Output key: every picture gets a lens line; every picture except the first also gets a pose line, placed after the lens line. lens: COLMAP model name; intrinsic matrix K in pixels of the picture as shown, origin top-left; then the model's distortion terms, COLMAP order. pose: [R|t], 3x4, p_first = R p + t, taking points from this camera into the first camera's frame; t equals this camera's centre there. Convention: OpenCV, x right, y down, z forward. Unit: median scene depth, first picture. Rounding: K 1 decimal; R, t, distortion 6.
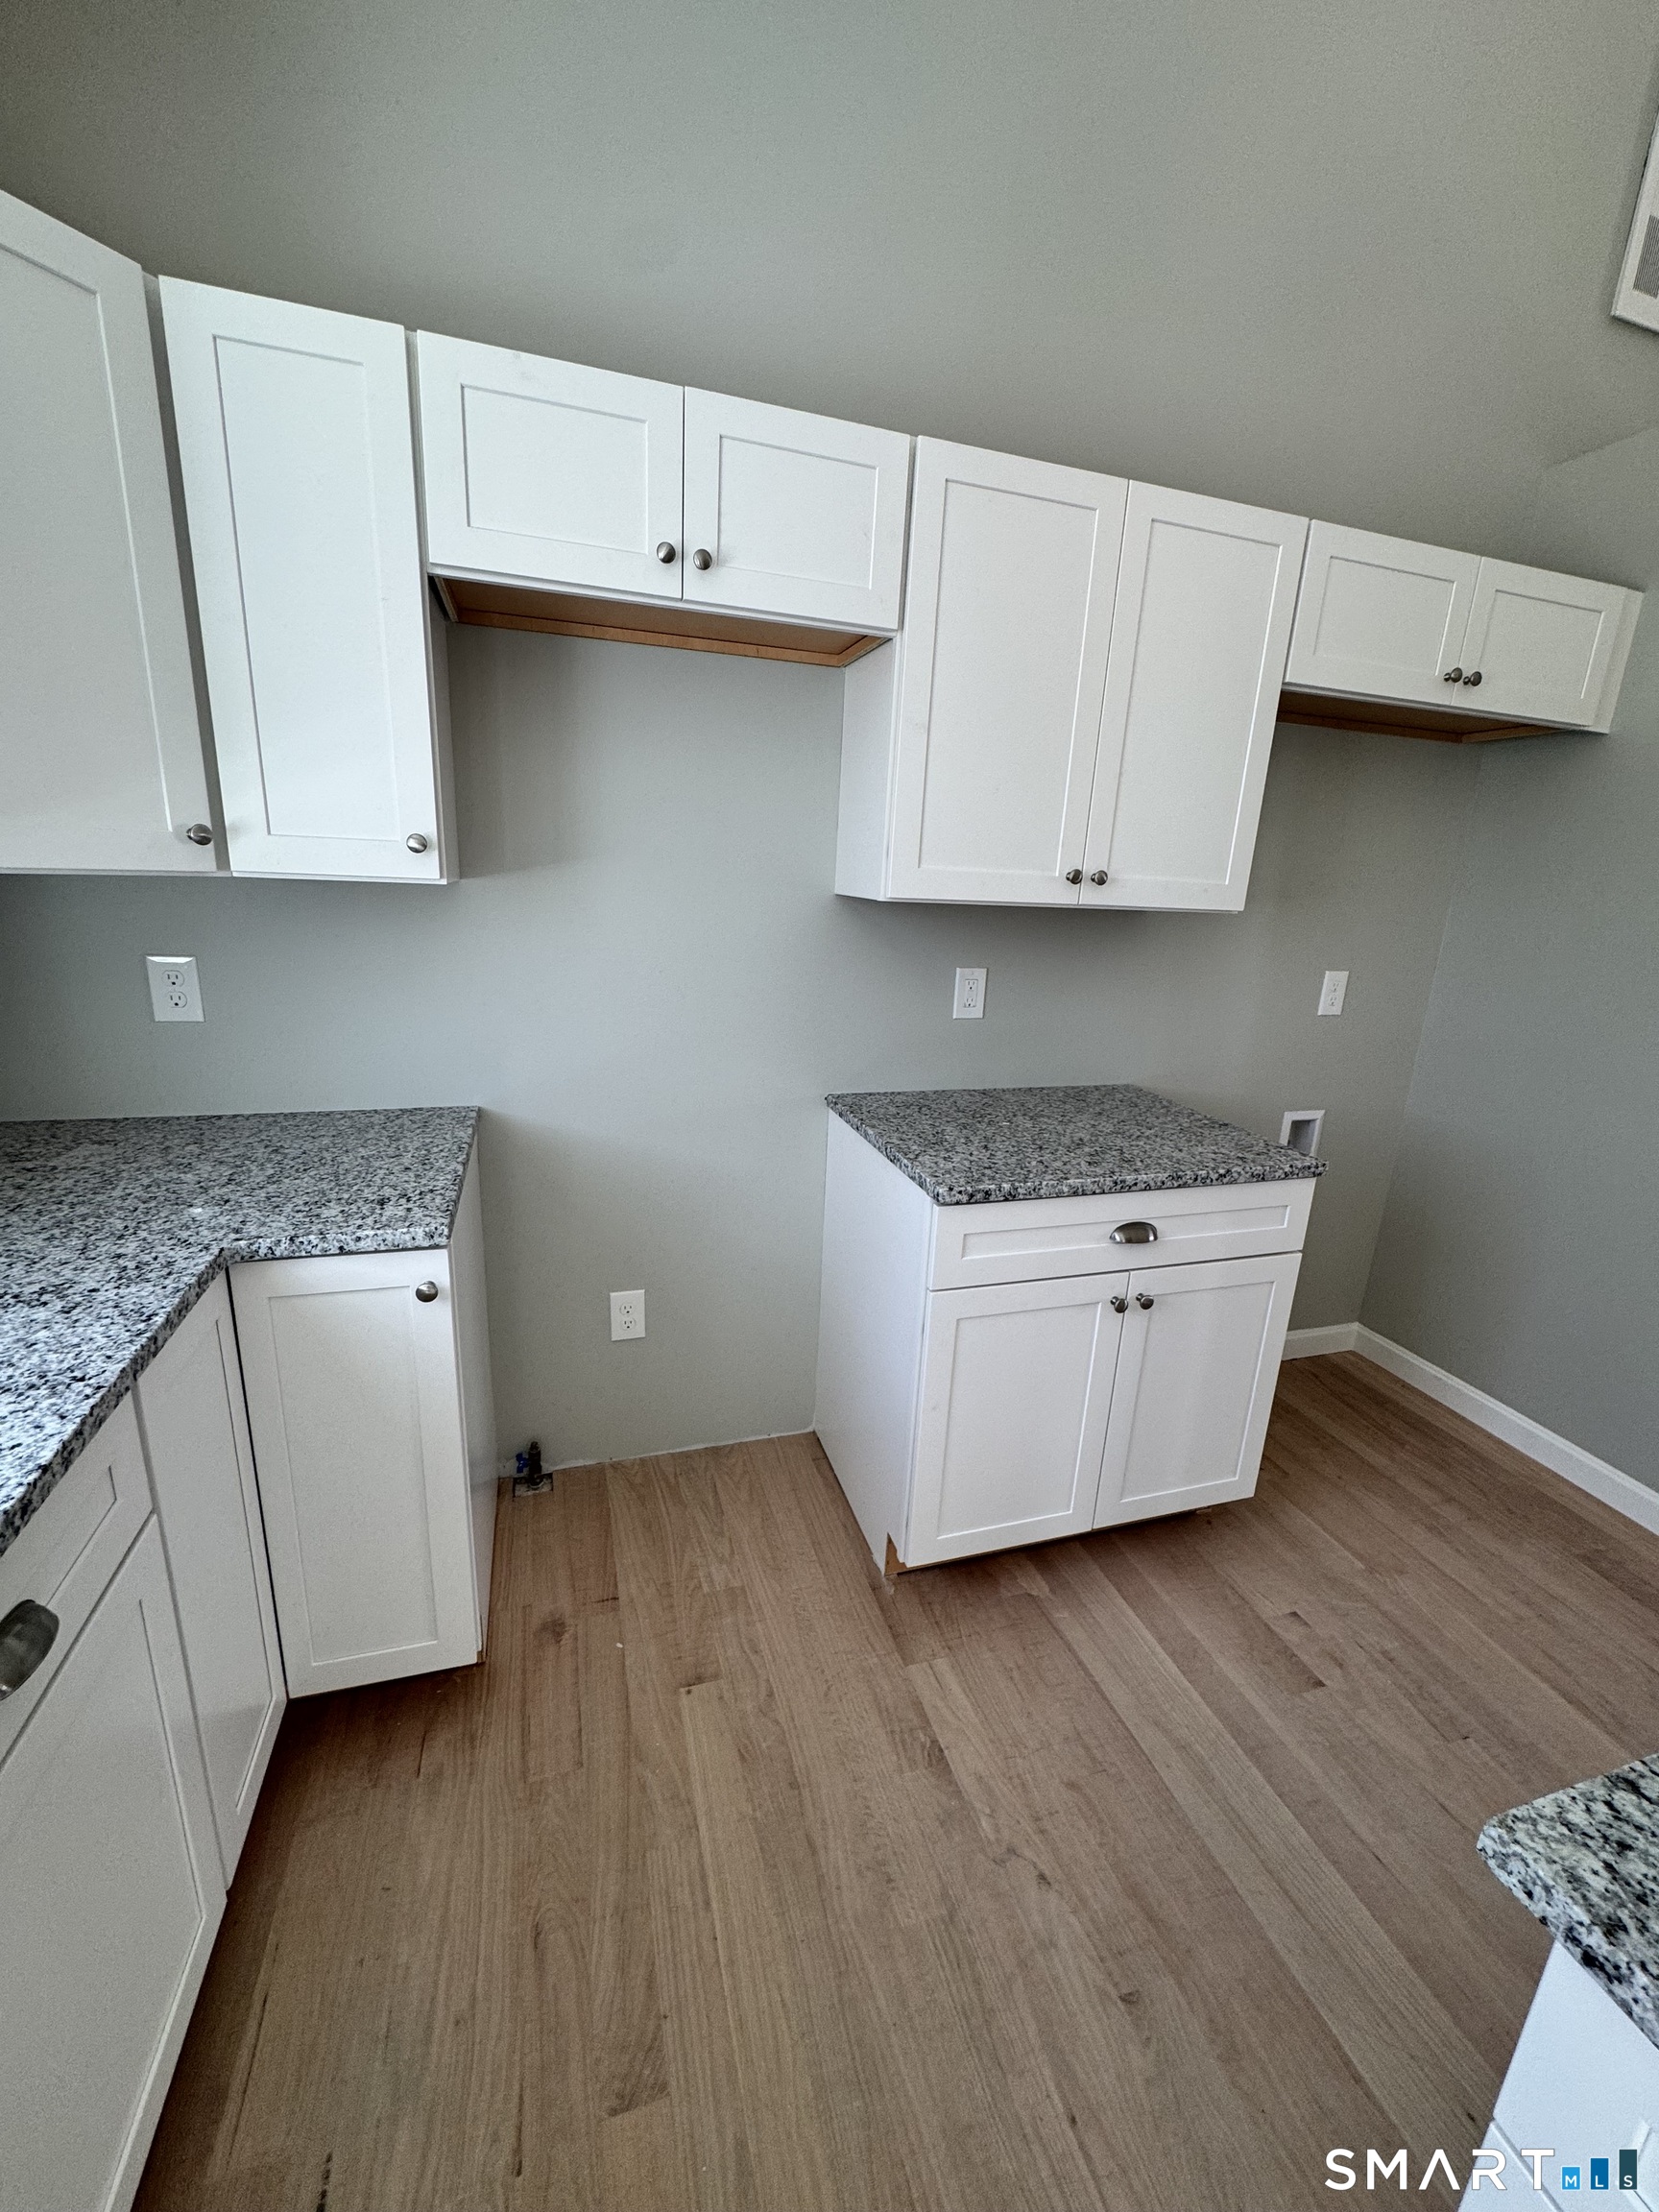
lens RADIAL K [[879.5, 0, 829.5], [0, 879.5, 1106.0], [0, 0, 1]] dist [-0.001150, -0.000219]
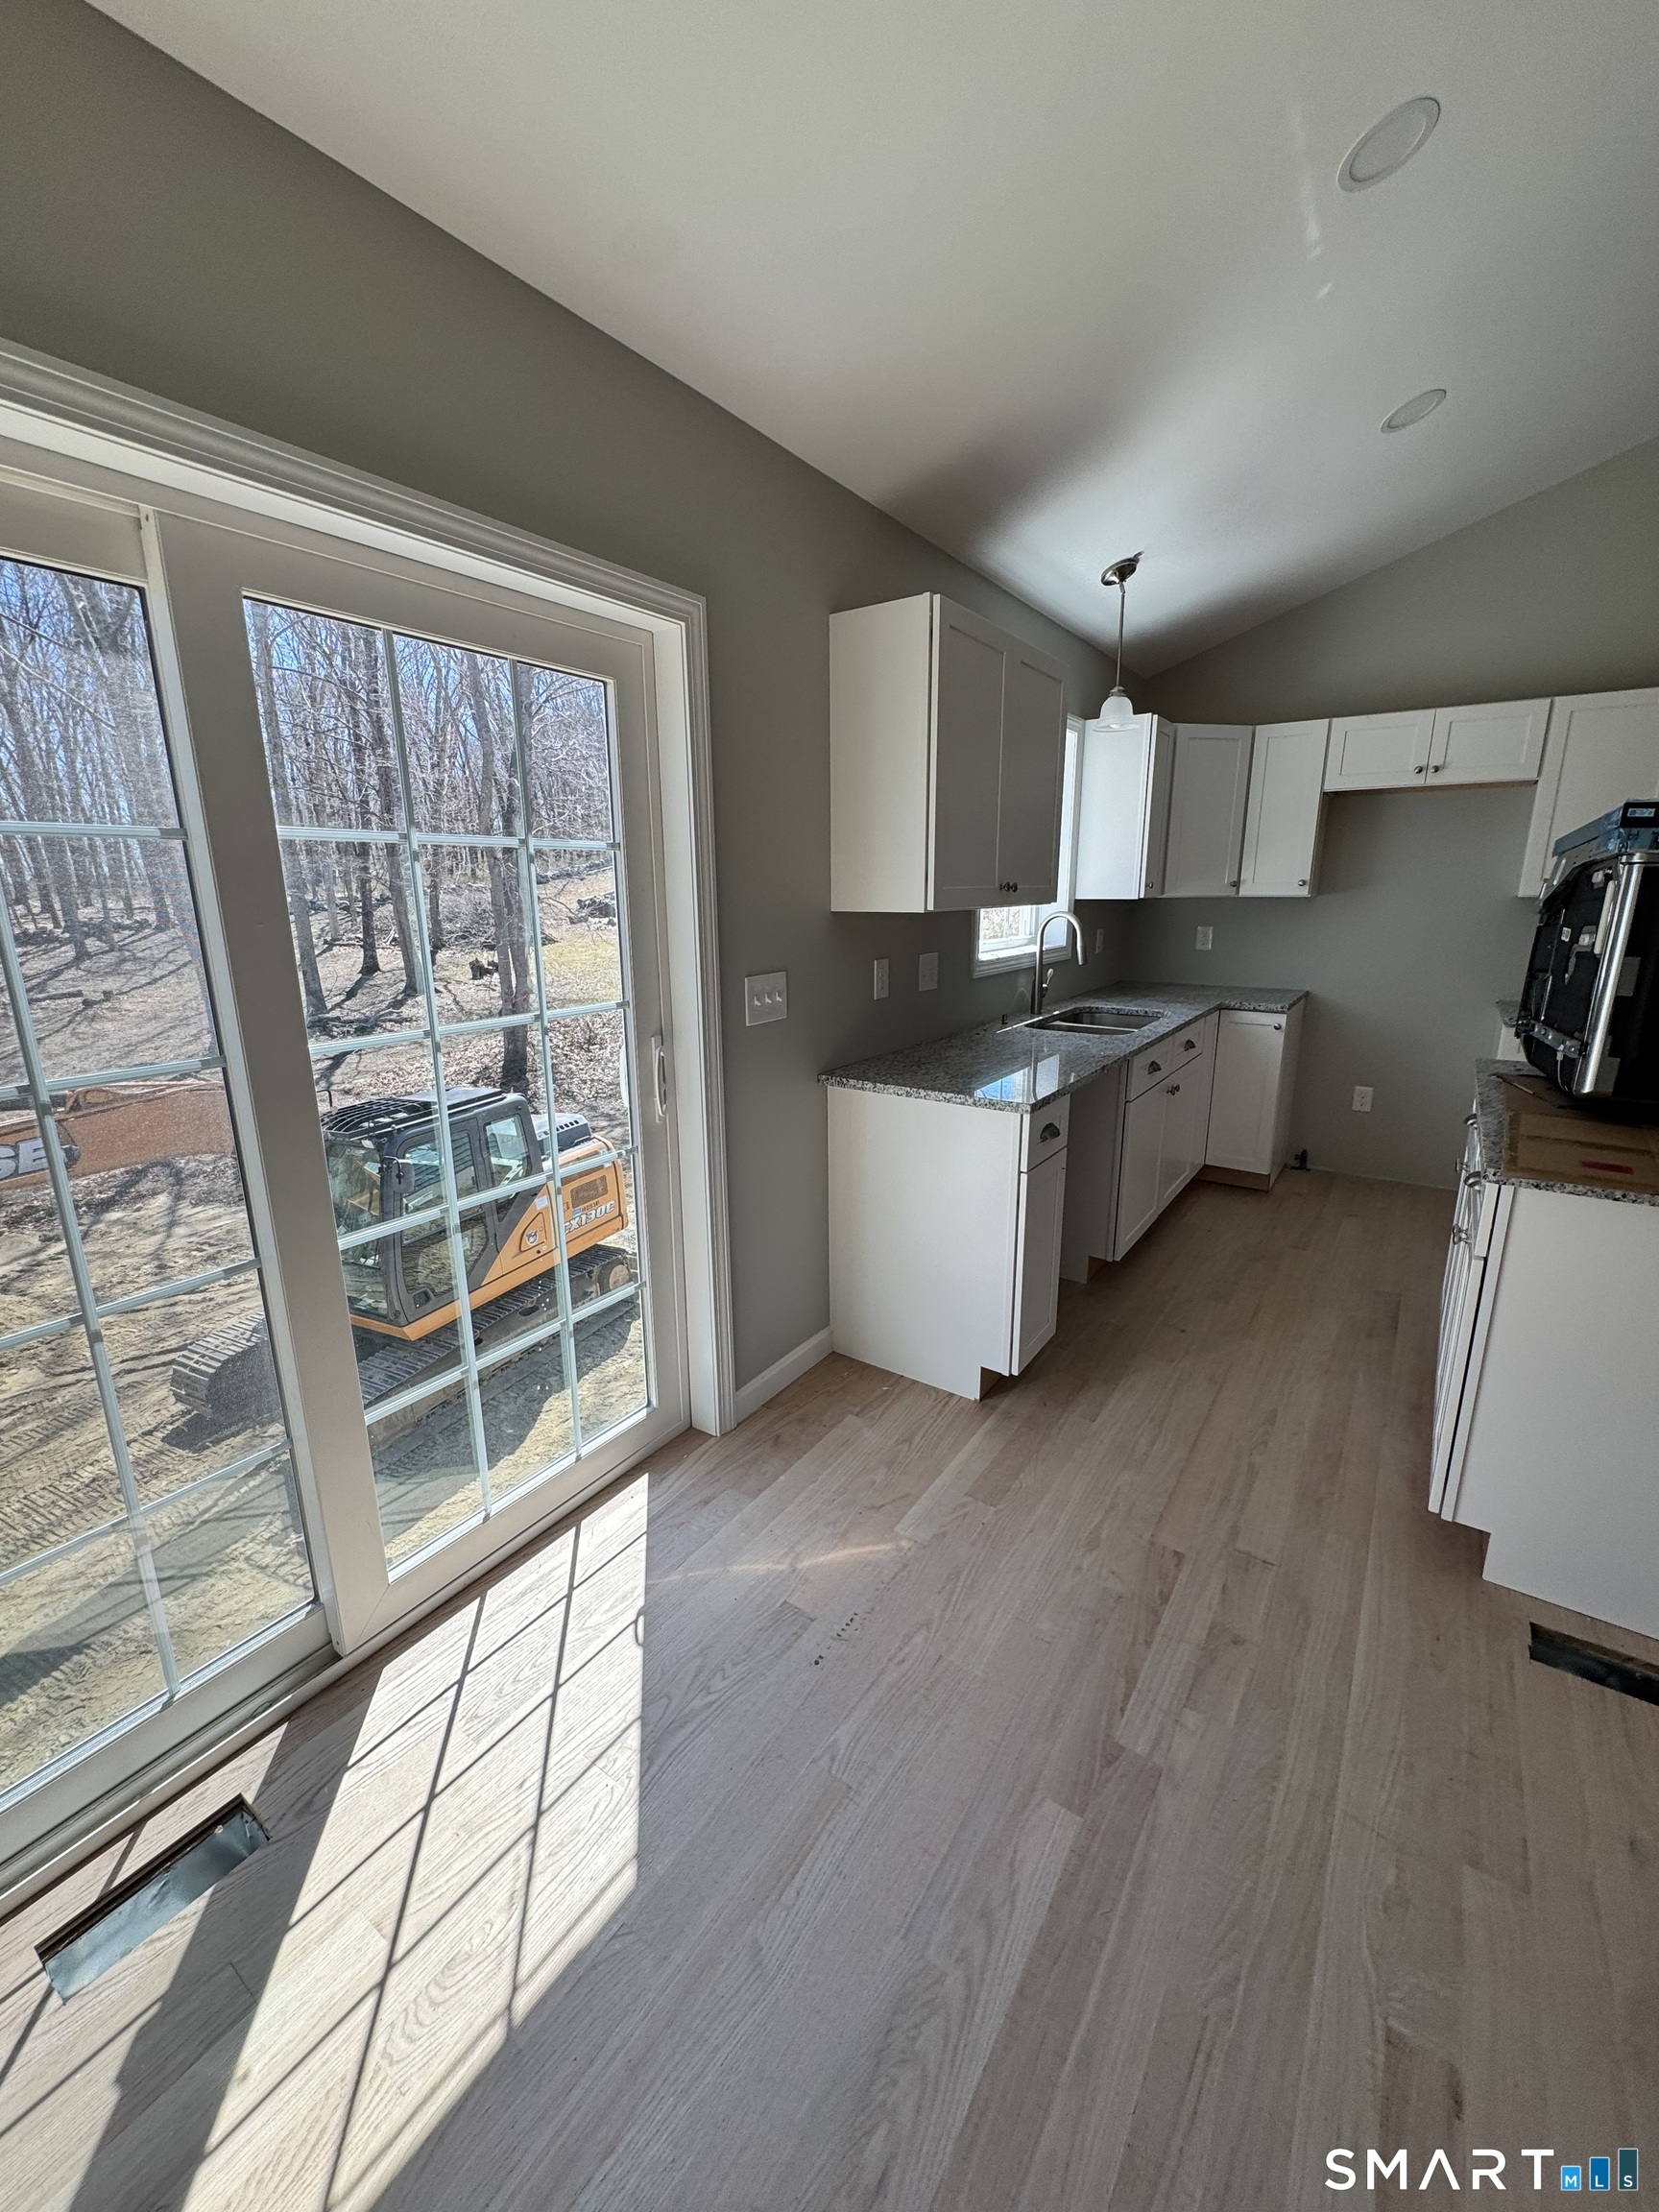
lens RADIAL K [[879.5, 0, 829.5], [0, 879.5, 1106.0], [0, 0, 1]] dist [-0.001150, -0.000219]
pose [[0.618512, 0.139571, -0.773281, 0.897791], [-0.167640, 0.984880, 0.043675, 0.551161], [0.767685, 0.102619, 0.632558, -1.923934]]
